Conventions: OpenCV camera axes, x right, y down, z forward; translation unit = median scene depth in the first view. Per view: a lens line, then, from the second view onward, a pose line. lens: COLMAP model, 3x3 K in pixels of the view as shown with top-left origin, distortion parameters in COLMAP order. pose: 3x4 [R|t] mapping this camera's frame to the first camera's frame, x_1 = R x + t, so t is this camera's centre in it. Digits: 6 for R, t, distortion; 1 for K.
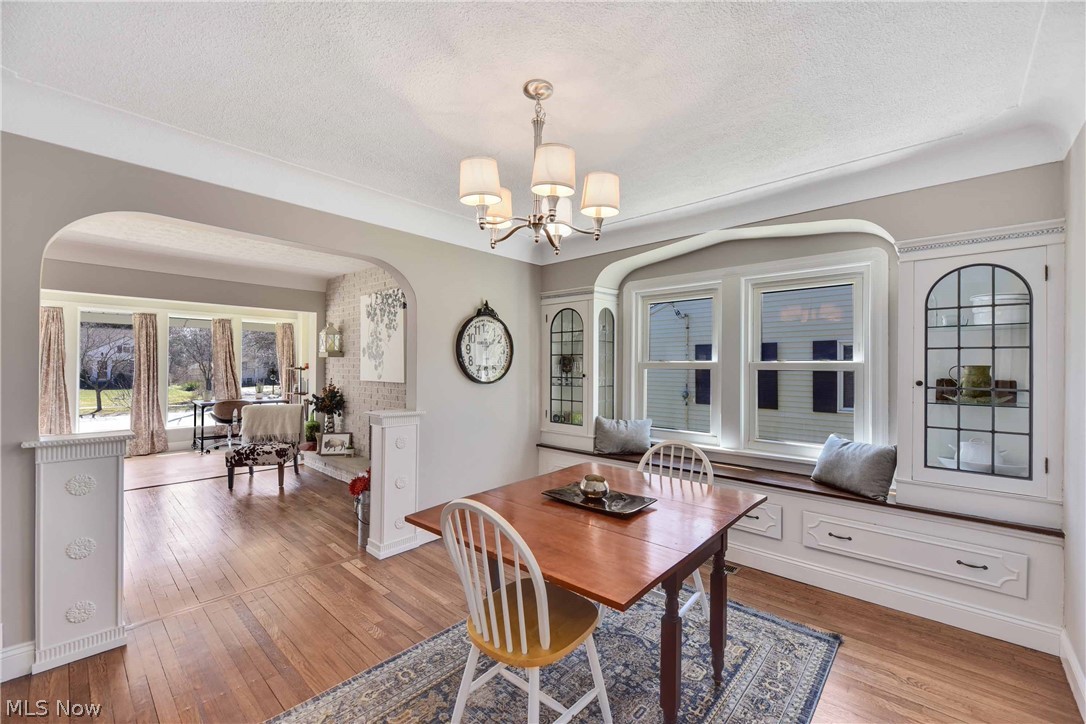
lens RADIAL K [[444.9, 0, 543.7], [0, 444.9, 361.1], [0, 0, 1]] dist [-0.006485, -0.000202]
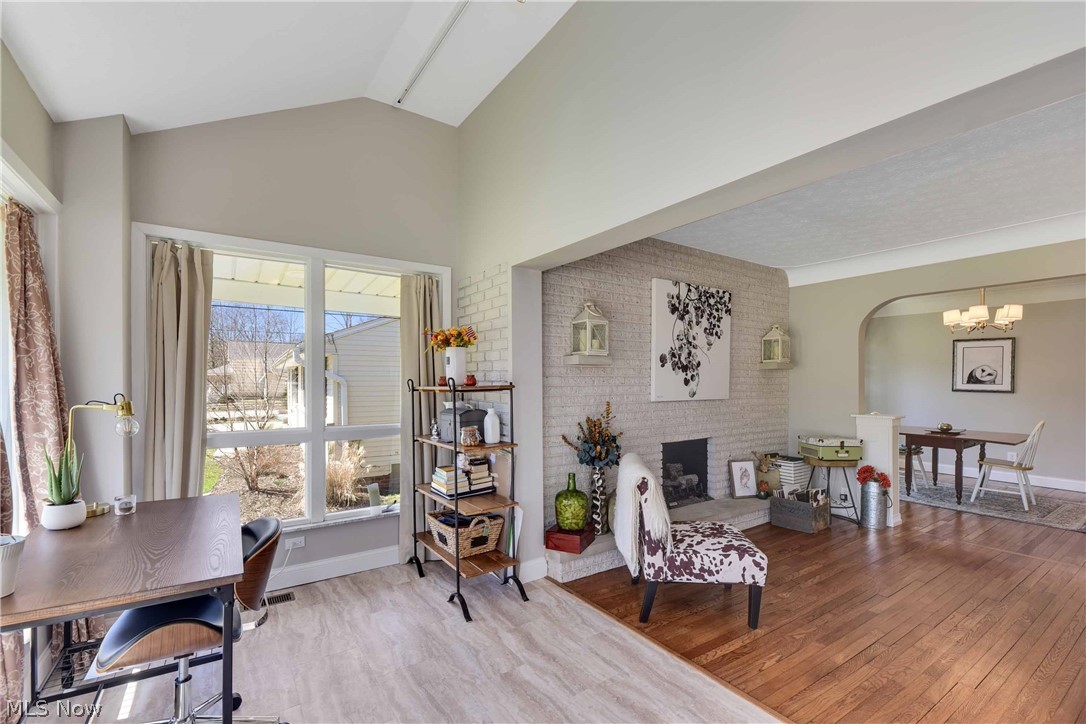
lens RADIAL K [[465.7, 0, 548.6], [0, 465.7, 371.4], [0, 0, 1]] dist [-0.003817, -0.000927]
pose [[0.214119, 0.005233, 0.976794, -1.252170], [-0.007135, 0.999967, -0.003793, 0.000456], [-0.976782, -0.006157, 0.214149, 1.105516]]
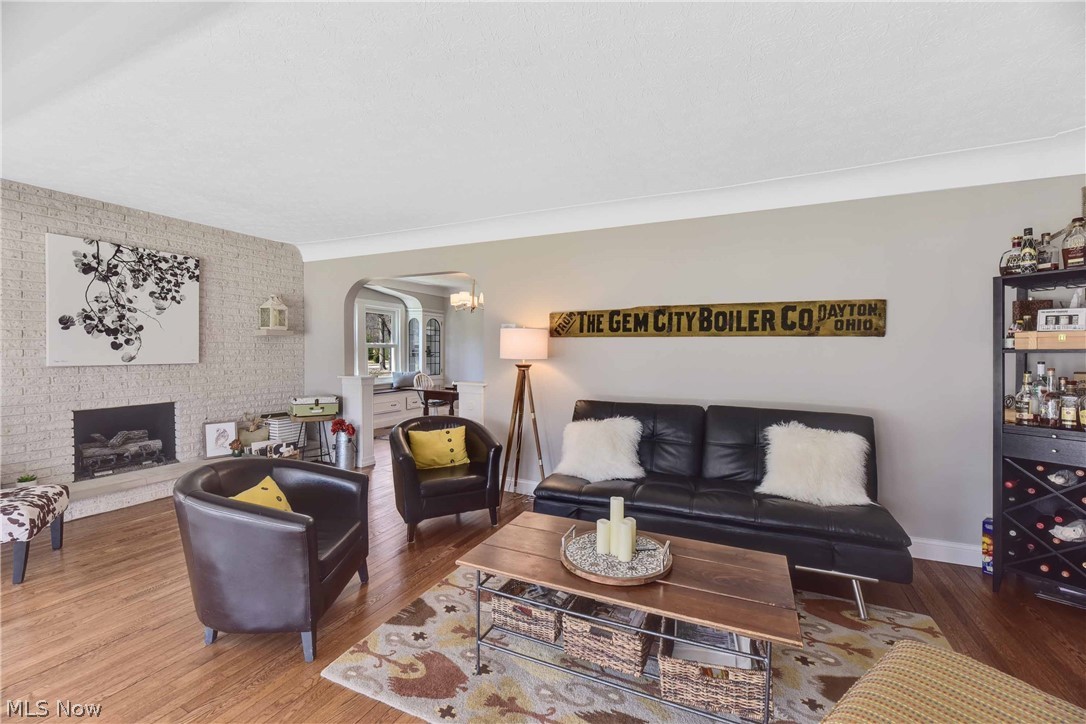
lens RADIAL K [[444.9, 0, 544.5], [0, 444.9, 361.6], [0, 0, 1]] dist [-0.006485, -0.000202]
pose [[-0.297813, -0.030477, 0.954138, -1.339927], [-0.013083, 0.999527, 0.027843, 0.010565], [-0.954535, -0.004191, -0.298070, 0.566101]]
